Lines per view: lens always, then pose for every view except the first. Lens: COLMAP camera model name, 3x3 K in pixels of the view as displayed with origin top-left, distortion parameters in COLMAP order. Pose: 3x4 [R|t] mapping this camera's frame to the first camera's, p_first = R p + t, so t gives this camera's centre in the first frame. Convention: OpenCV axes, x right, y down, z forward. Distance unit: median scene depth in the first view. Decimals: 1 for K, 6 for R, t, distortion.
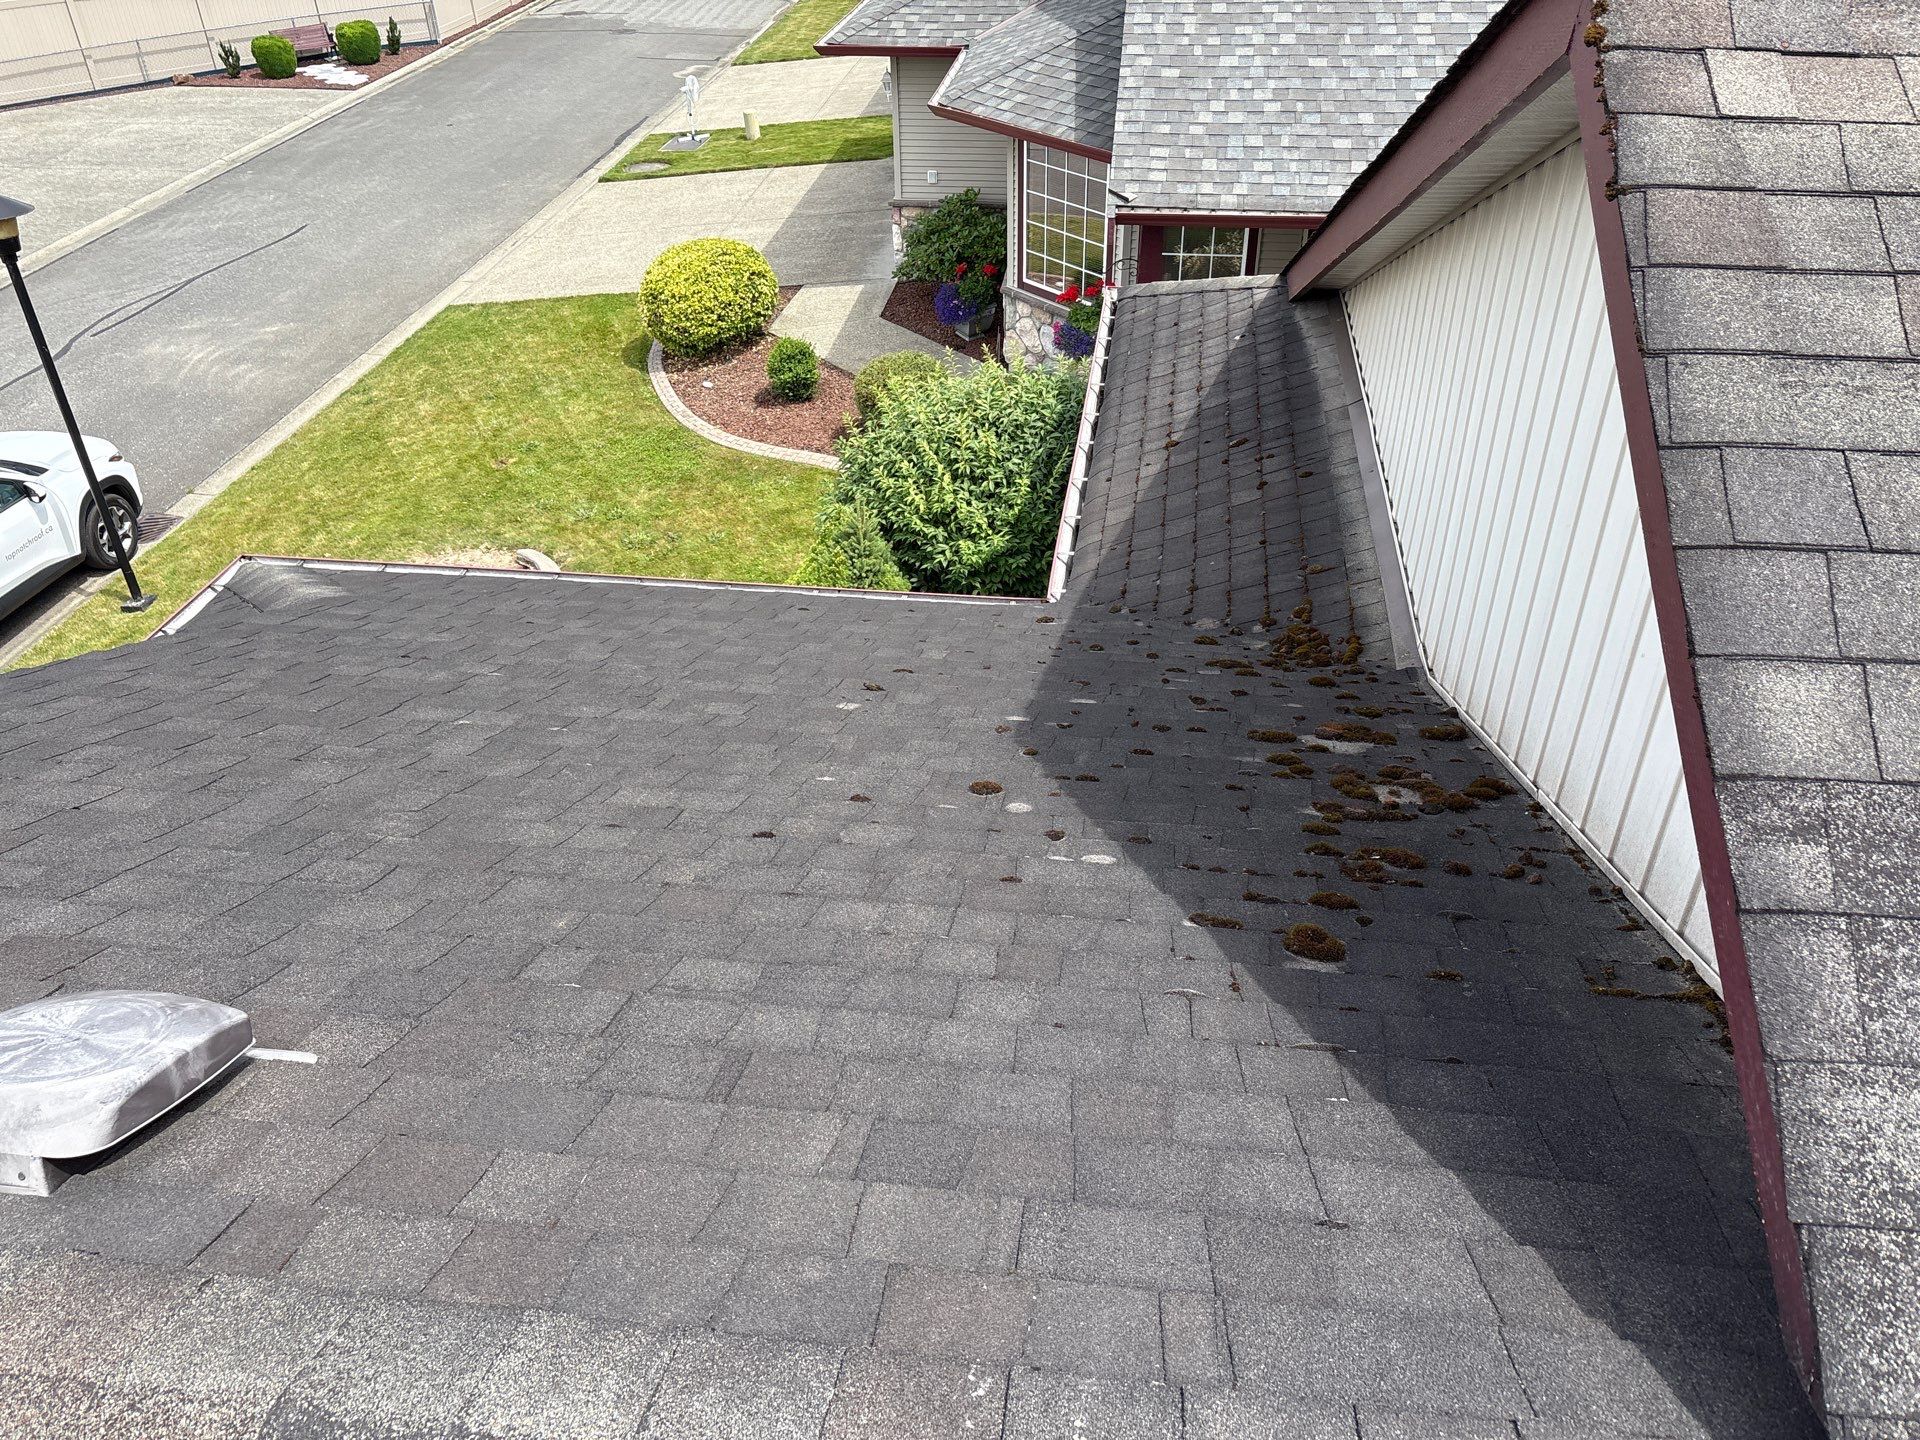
lens RADIAL K [[1490.7, 0, 956.4], [0, 1490.7, 768.9], [0, 0, 1]] dist [0.006765, -0.047160]
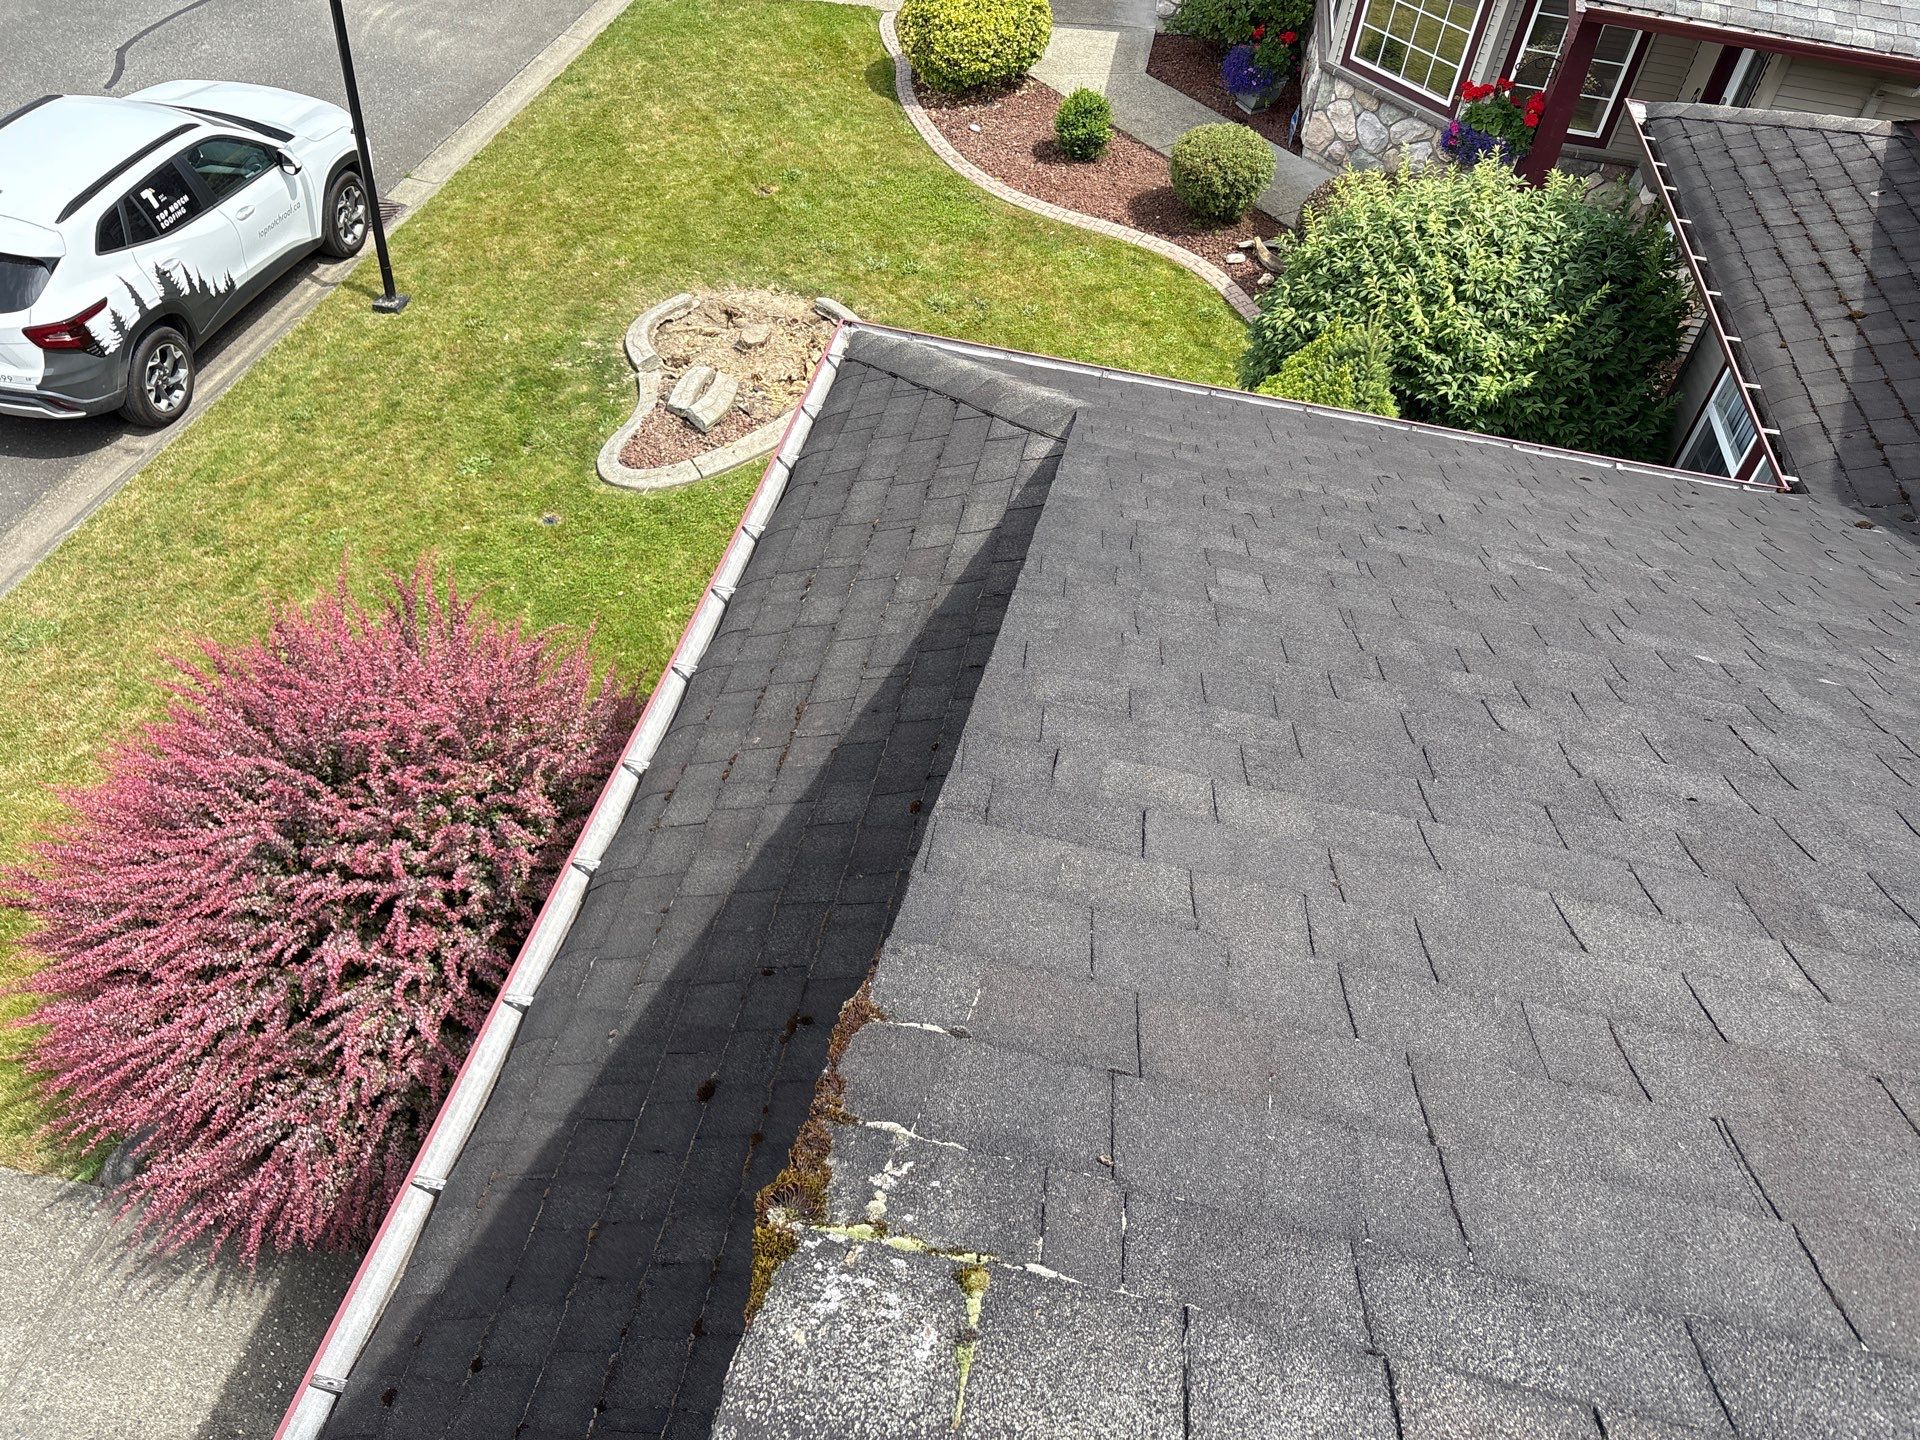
lens RADIAL K [[1462.0, 0, 960.0], [0, 1462.0, 720.0], [0, 0, 1]] dist [0.035518, -0.031319]
pose [[0.992351, 0.103437, 0.067380, -0.211880], [-0.111593, 0.985037, 0.131337, -0.015685], [-0.052787, -0.137851, 0.989045, 0.051818]]
